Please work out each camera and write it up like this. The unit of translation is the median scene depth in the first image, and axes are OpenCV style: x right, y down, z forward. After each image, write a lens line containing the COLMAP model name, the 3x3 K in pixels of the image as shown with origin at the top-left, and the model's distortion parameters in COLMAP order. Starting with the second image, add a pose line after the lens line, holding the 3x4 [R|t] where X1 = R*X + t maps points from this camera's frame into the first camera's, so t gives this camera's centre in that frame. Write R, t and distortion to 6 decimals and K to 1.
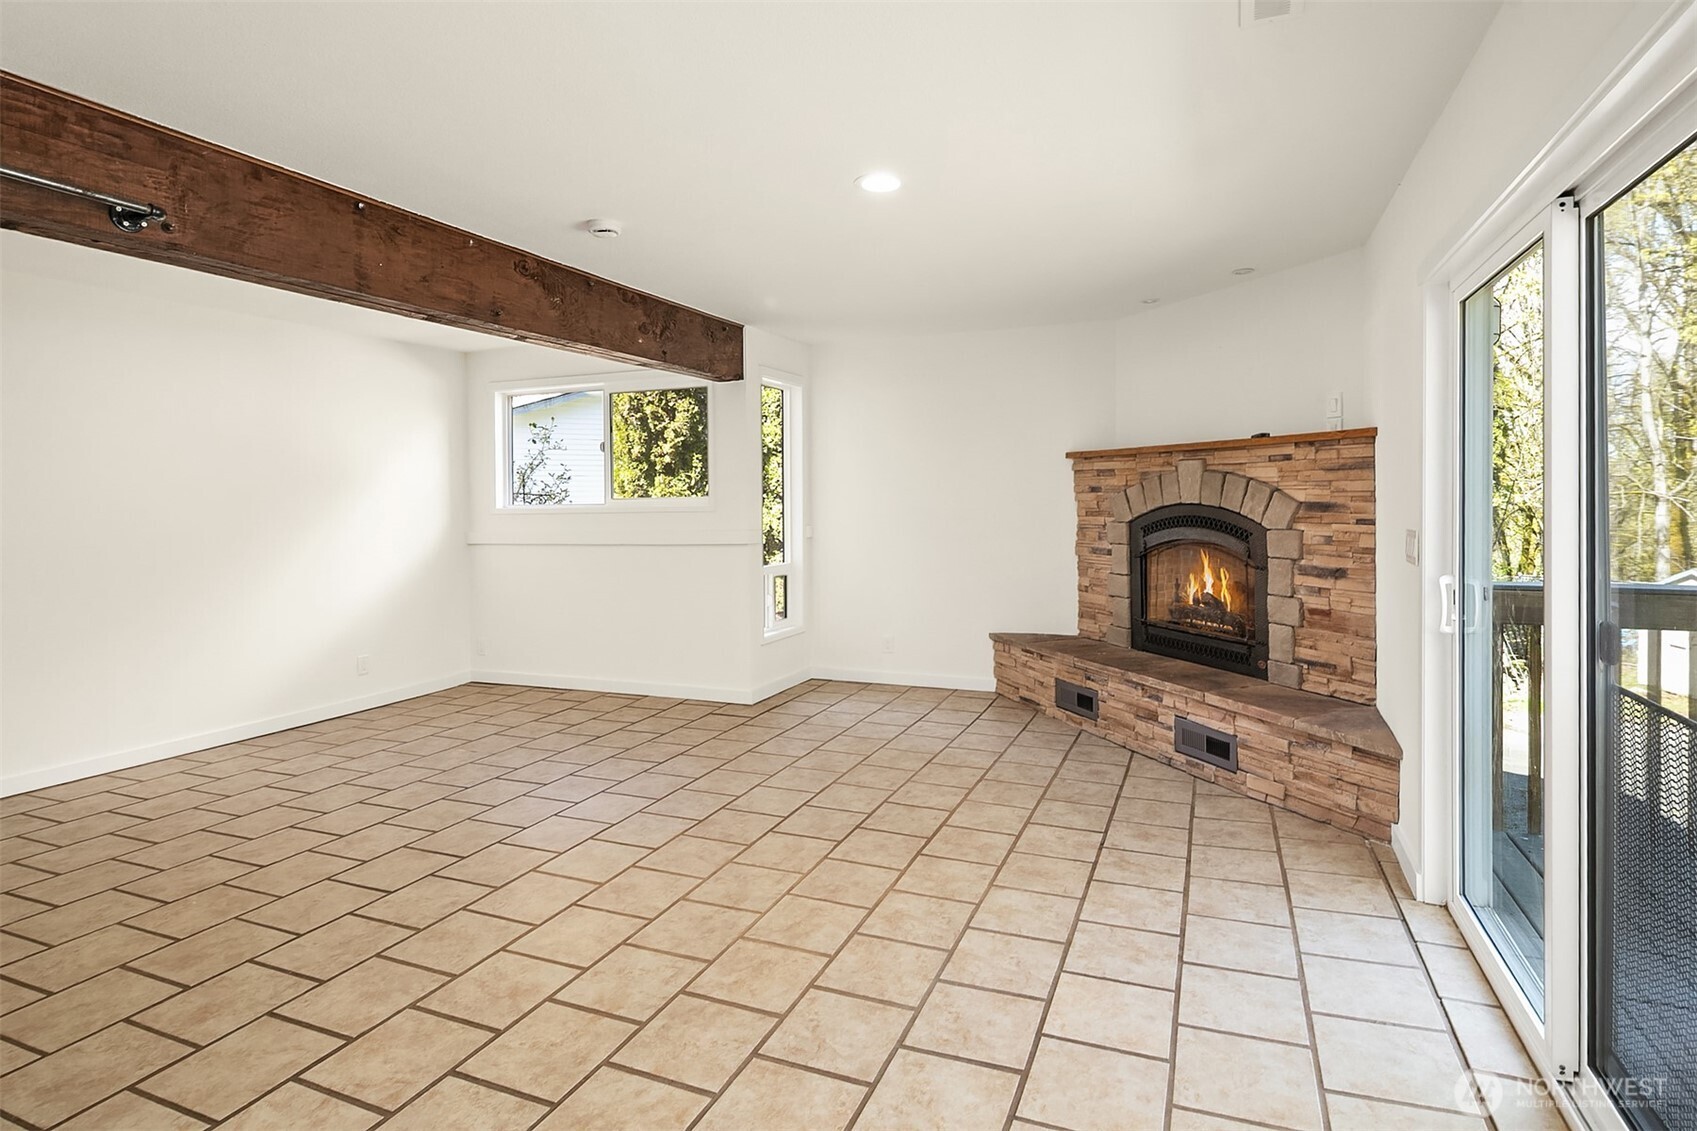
lens RADIAL K [[833.3, 0, 906.6], [0, 833.3, 475.2], [0, 0, 1]] dist [0.001733, 0.000662]
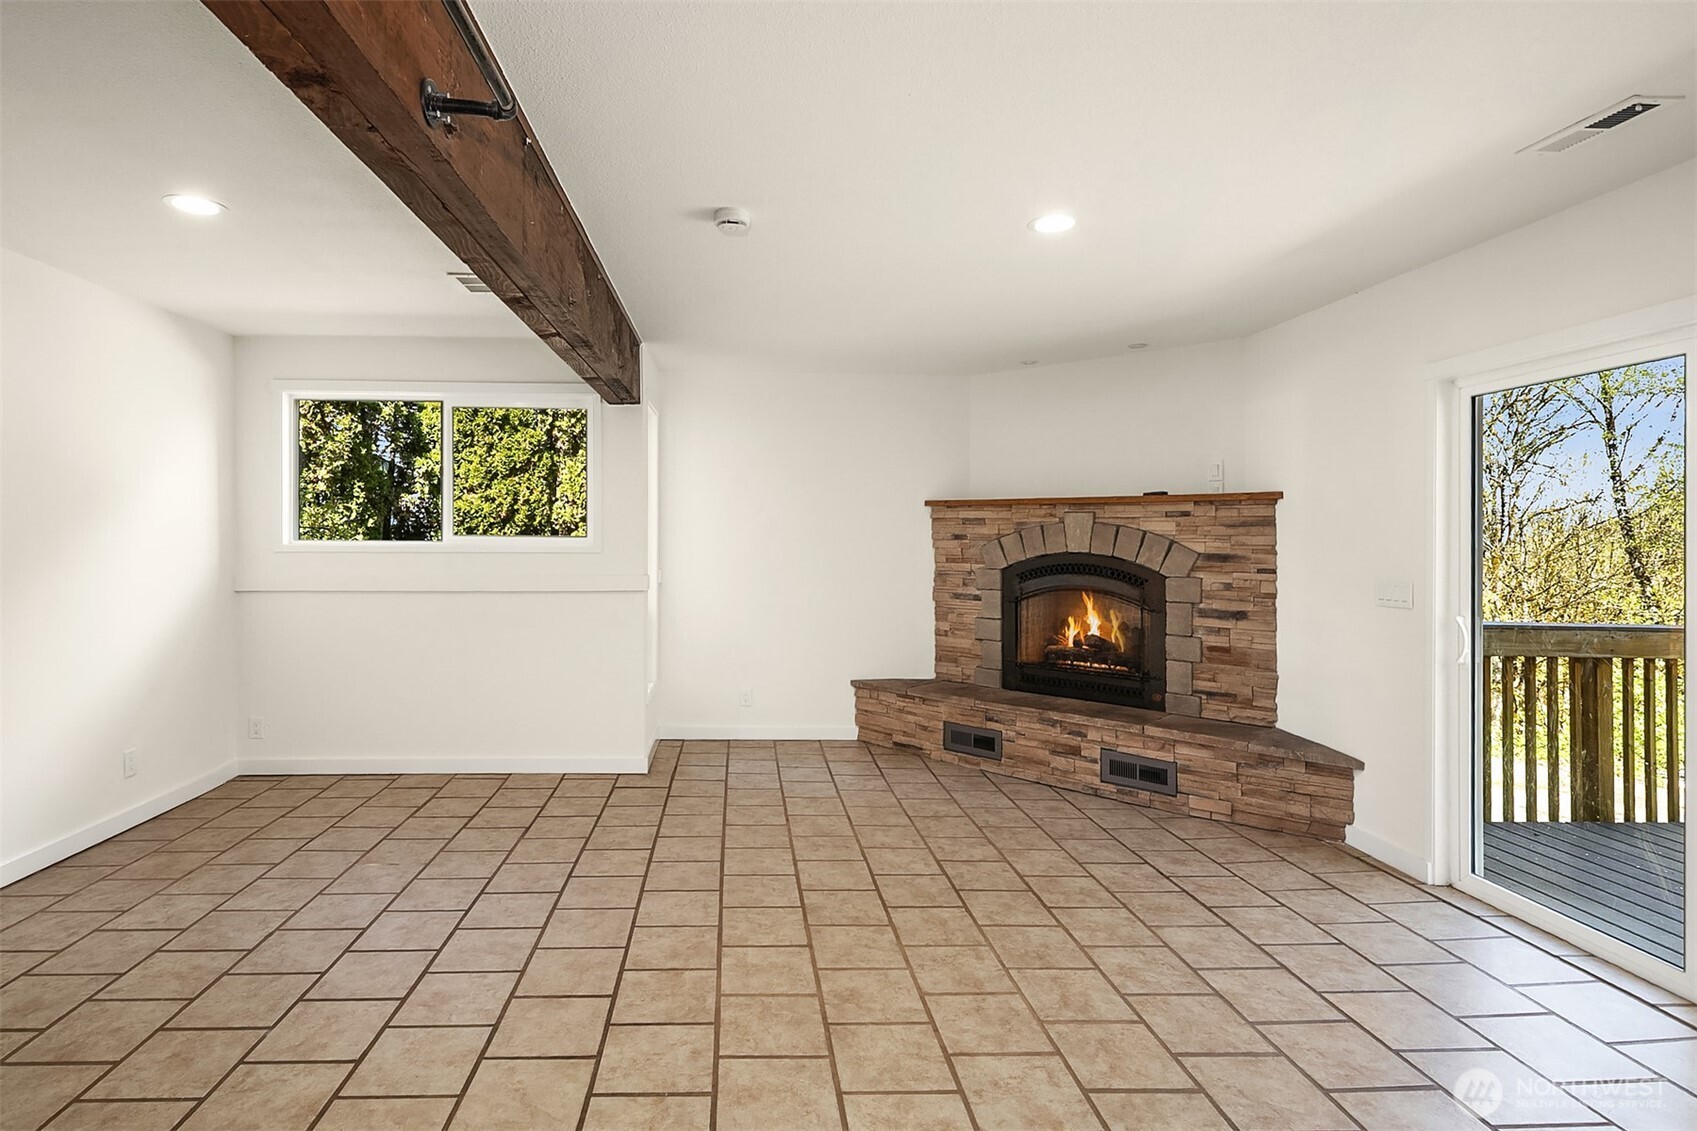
lens RADIAL K [[846.1, 0, 768.2], [0, 846.1, 507.4], [0, 0, 1]] dist [0.001239, -0.000509]
pose [[0.922817, 0.035222, 0.383624, -0.508339], [-0.030660, 0.999368, -0.018001, 0.008051], [-0.384016, 0.004850, 0.923314, 0.149475]]
